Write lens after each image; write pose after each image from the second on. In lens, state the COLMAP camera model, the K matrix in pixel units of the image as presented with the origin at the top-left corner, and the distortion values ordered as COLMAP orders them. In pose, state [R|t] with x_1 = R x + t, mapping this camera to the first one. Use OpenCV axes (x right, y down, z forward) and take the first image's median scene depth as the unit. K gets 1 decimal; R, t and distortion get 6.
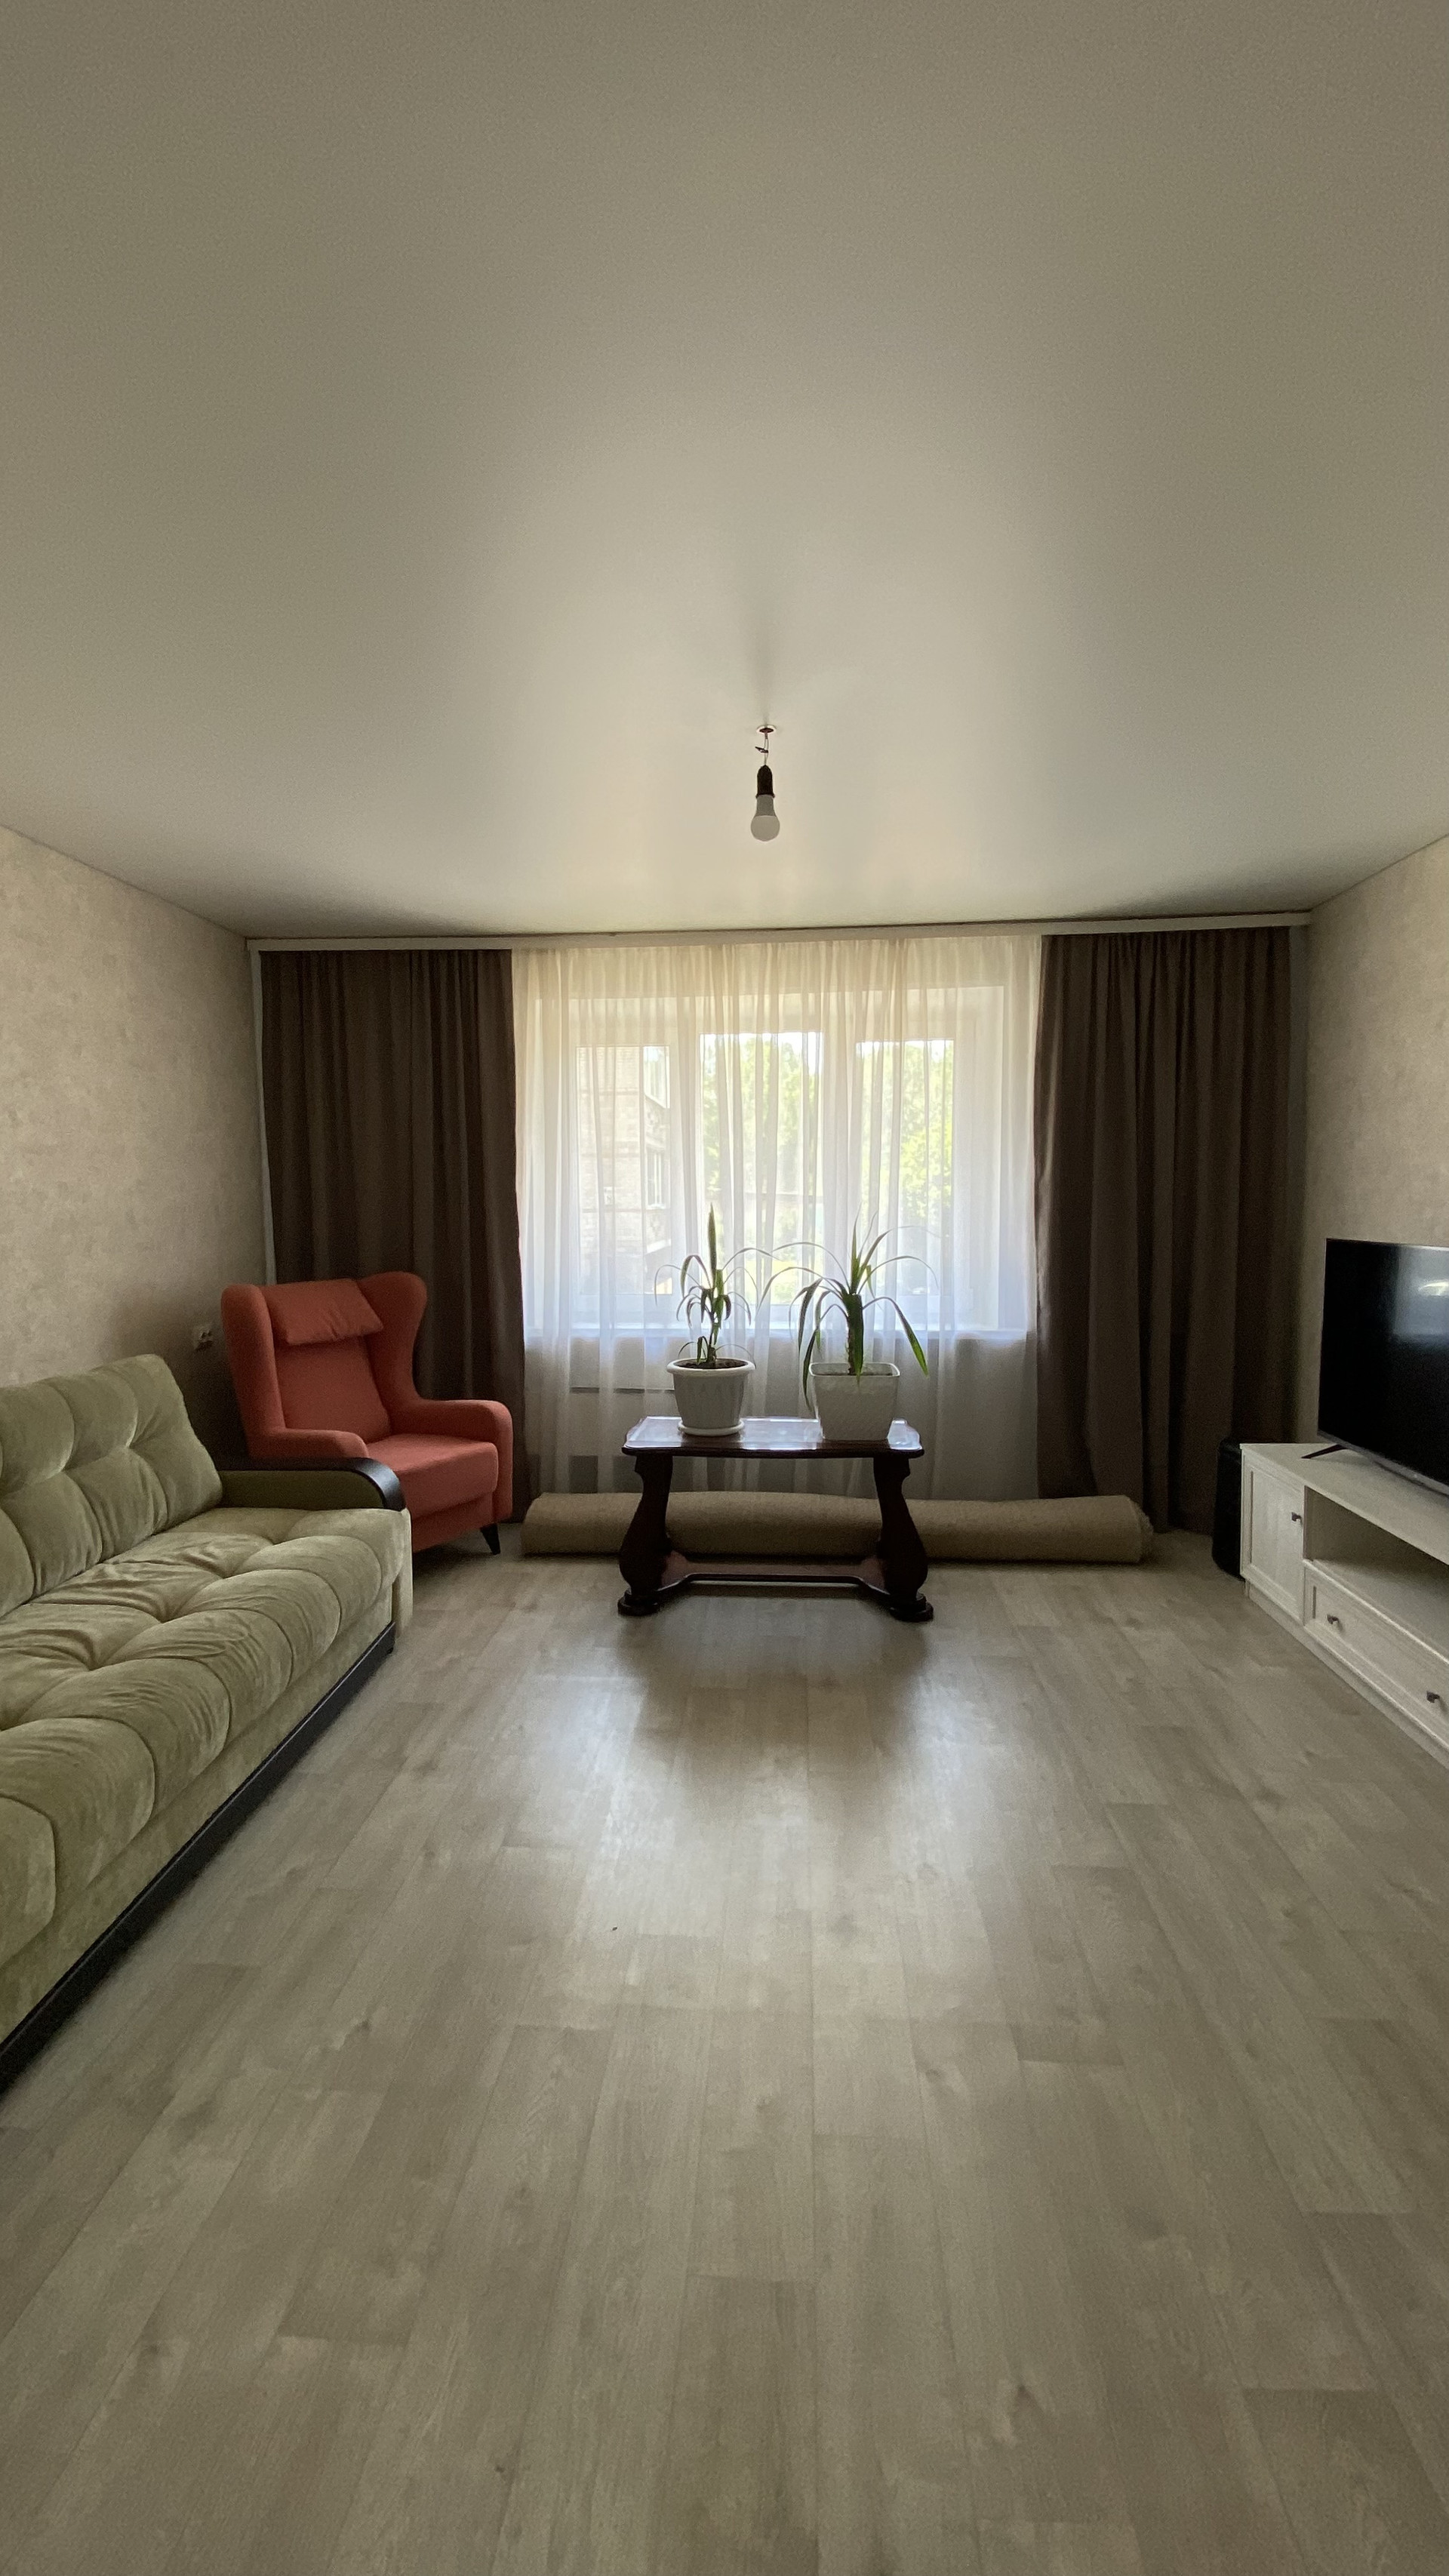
lens RADIAL K [[1049.6, 0, 733.4], [0, 1049.6, 1277.5], [0, 0, 1]] dist [0.004778, -0.013874]
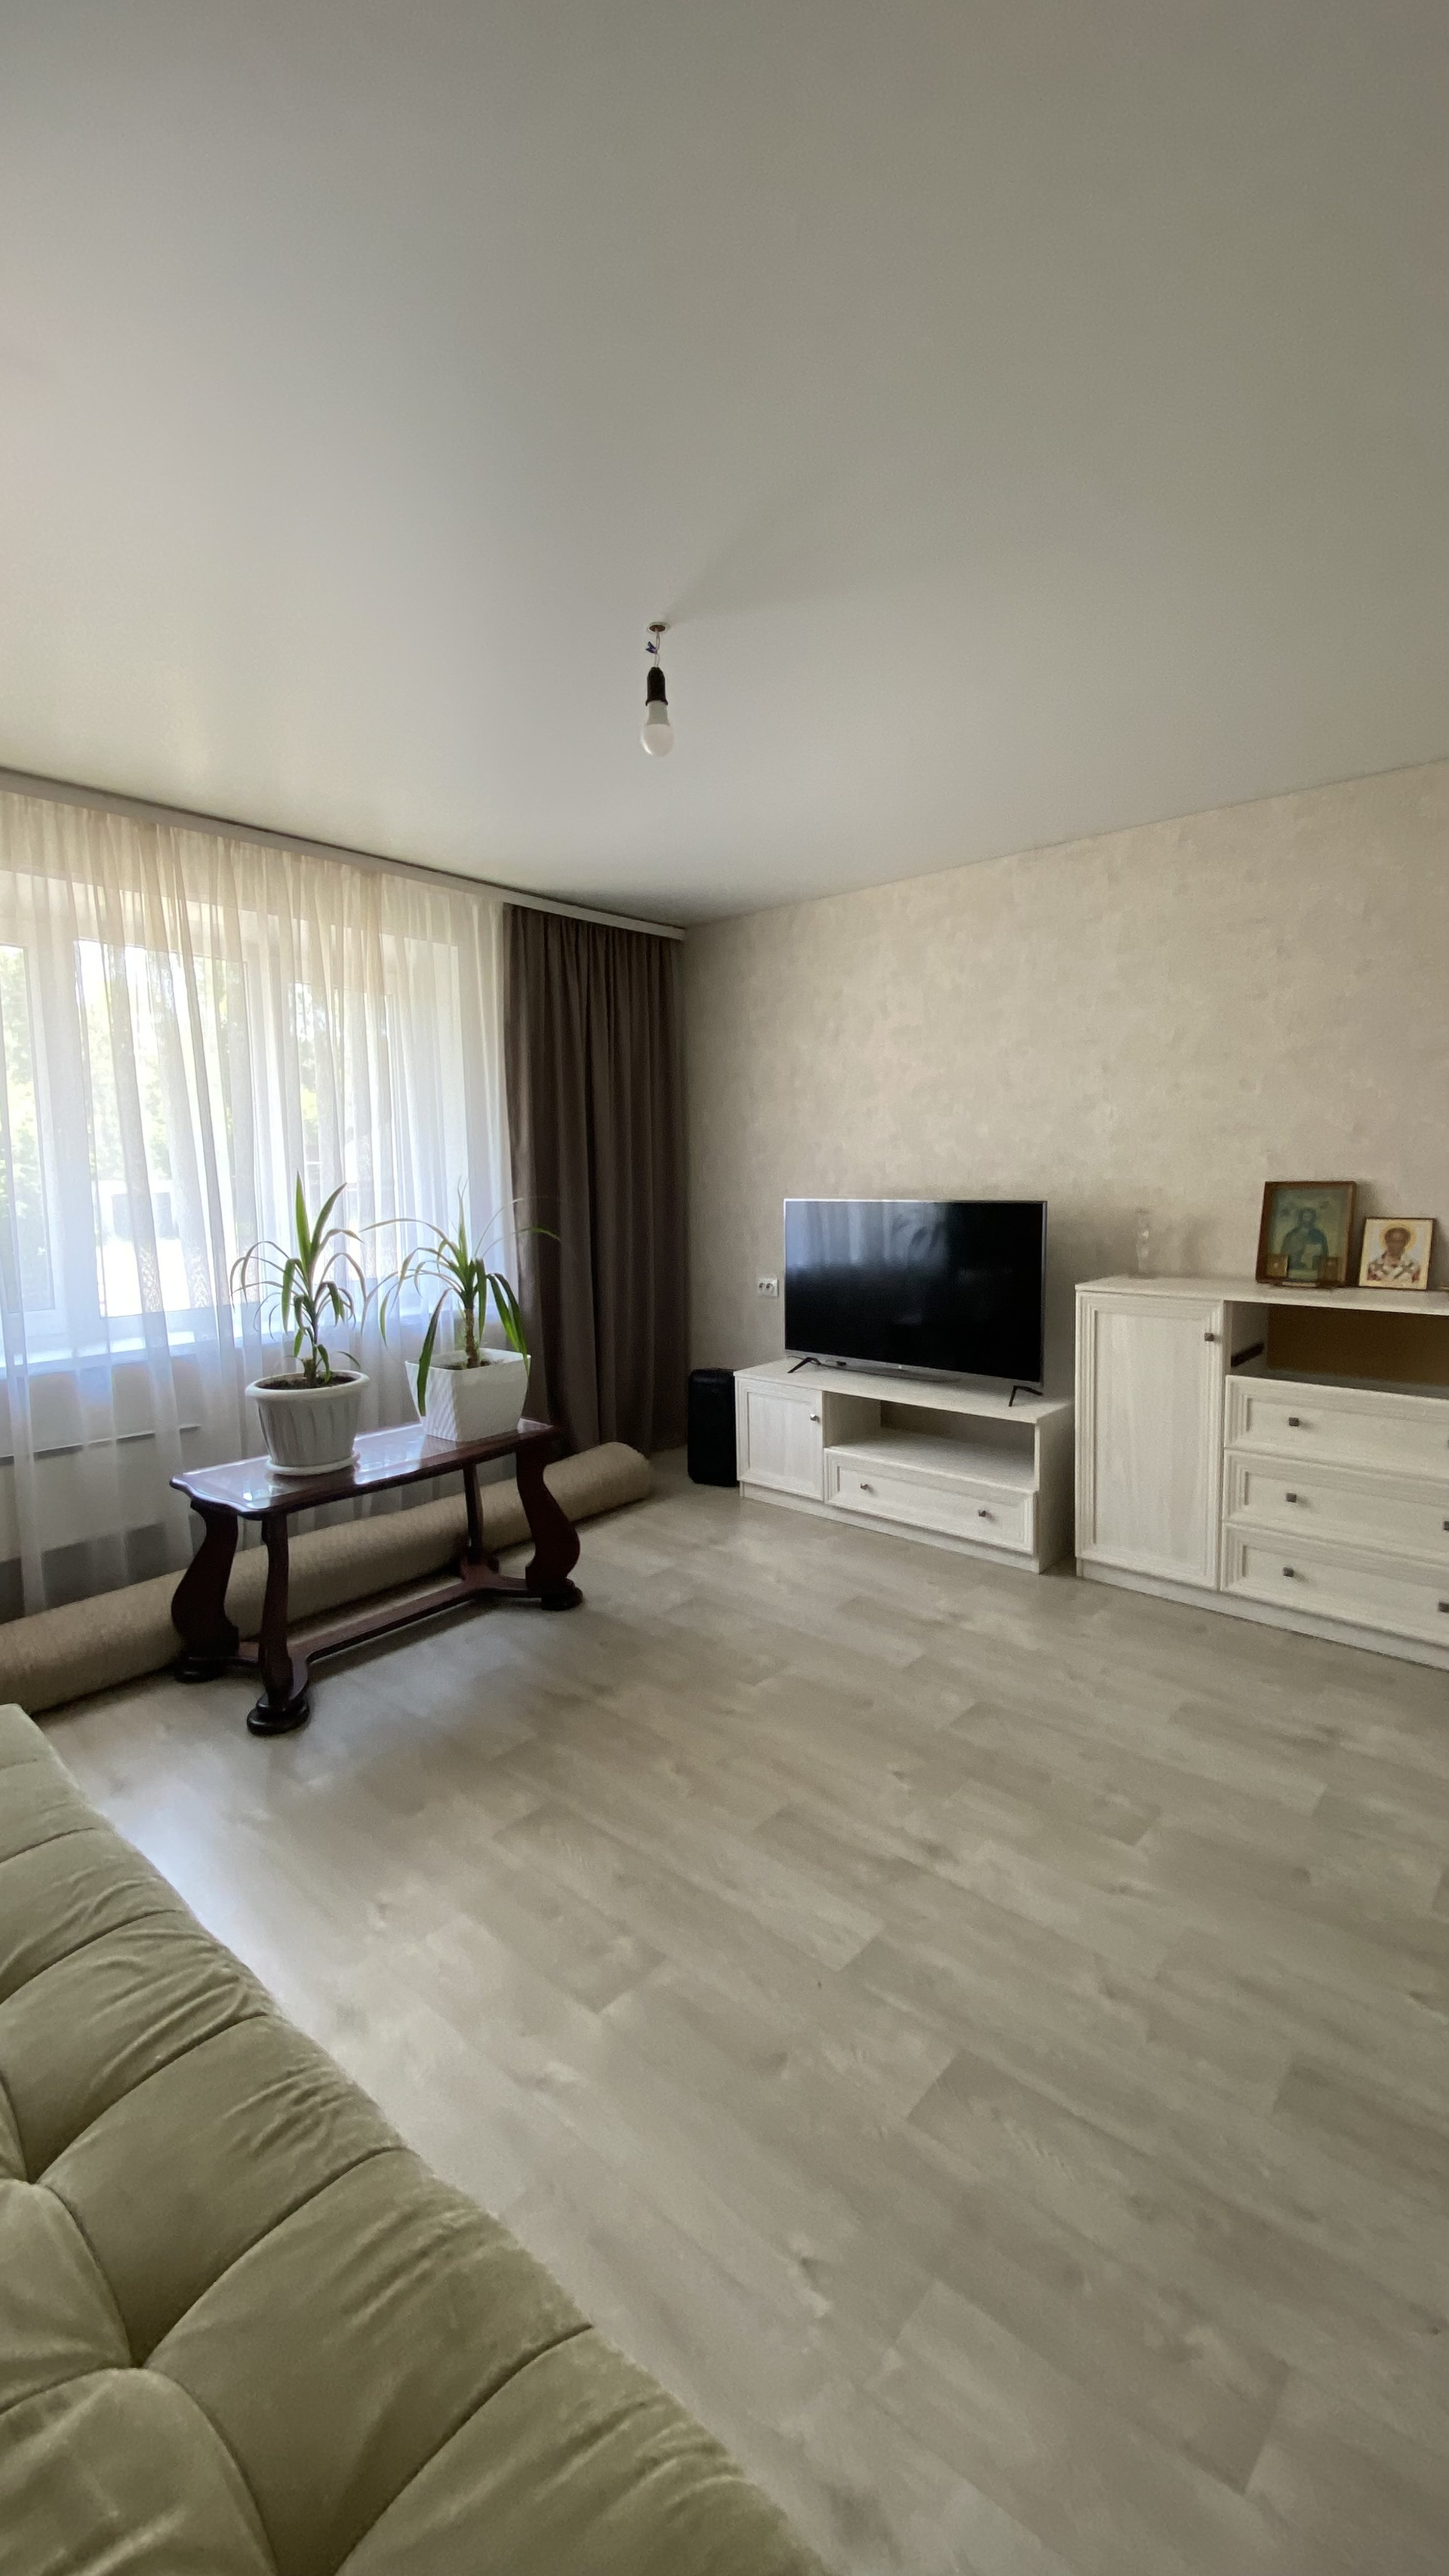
lens RADIAL K [[1049.6, 0, 726.1], [0, 1049.6, 1274.9], [0, 0, 1]] dist [0.004778, -0.013874]
pose [[0.618813, -0.088015, 0.780592, -0.449639], [0.073012, 0.995846, 0.054406, -0.015101], [-0.782138, 0.023325, 0.622669, 0.281649]]
